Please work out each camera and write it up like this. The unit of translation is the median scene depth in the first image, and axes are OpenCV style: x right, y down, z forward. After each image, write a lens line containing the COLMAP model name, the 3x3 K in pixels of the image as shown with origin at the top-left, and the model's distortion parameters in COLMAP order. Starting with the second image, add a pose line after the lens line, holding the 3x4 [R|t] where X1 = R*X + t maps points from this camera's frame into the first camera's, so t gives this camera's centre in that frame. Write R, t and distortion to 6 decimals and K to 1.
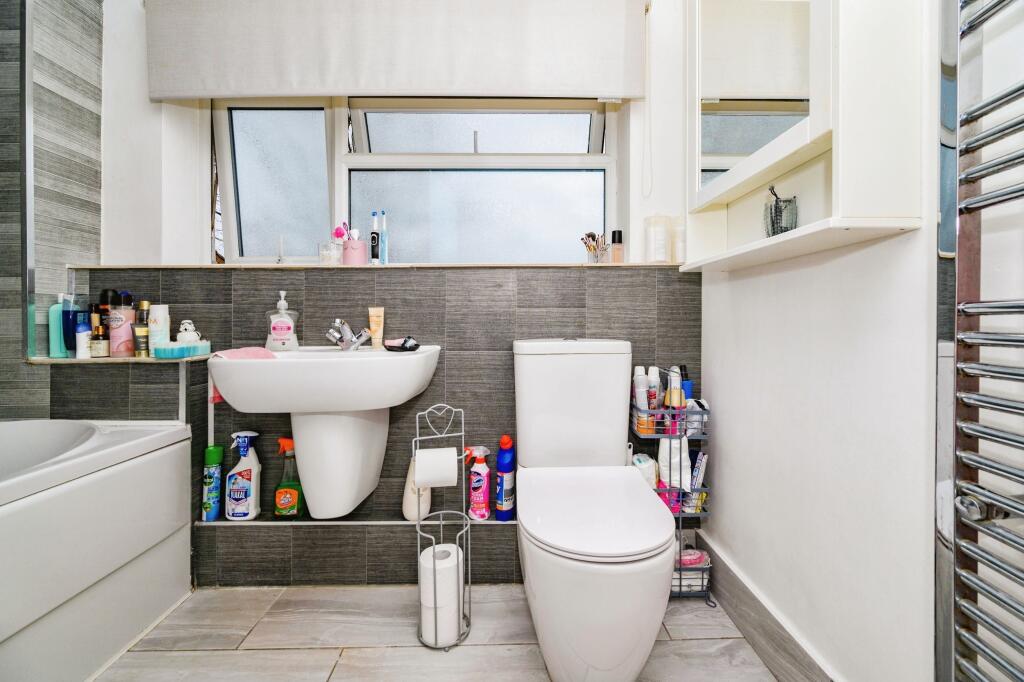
lens RADIAL K [[410.8, 0, 516.5], [0, 410.8, 345.6], [0, 0, 1]] dist [-0.001218, 0.000076]
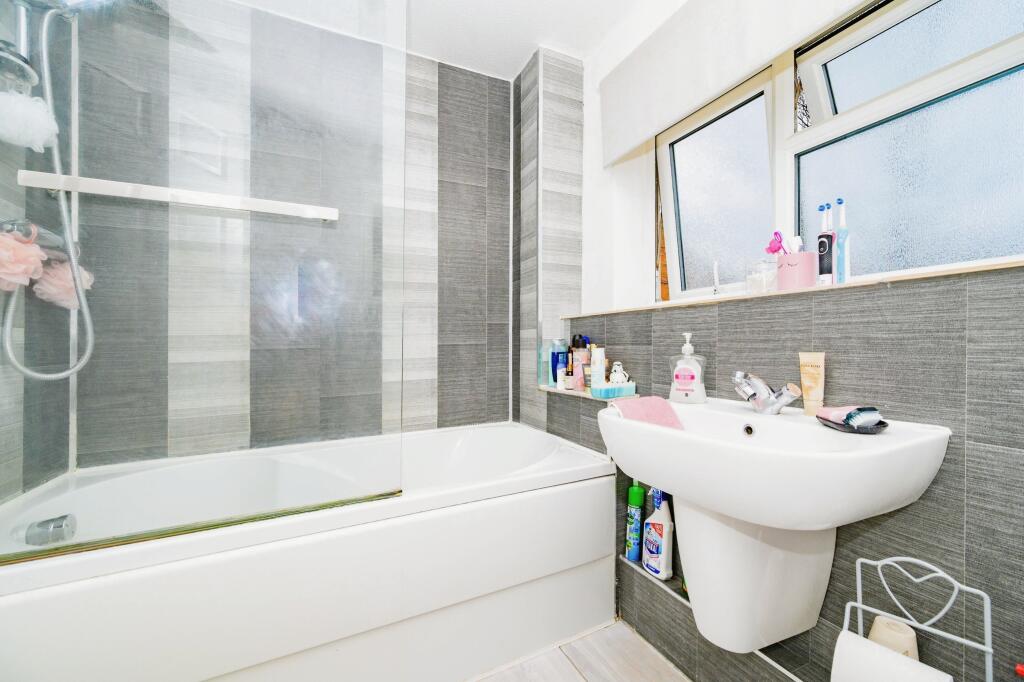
lens RADIAL K [[410.8, 0, 516.5], [0, 410.8, 345.6], [0, 0, 1]] dist [-0.001218, 0.000076]
pose [[0.422975, 0.003298, -0.906135, 0.047831], [-0.035446, 0.999288, -0.012909, -0.078233], [0.905448, 0.037578, 0.422791, 0.303578]]
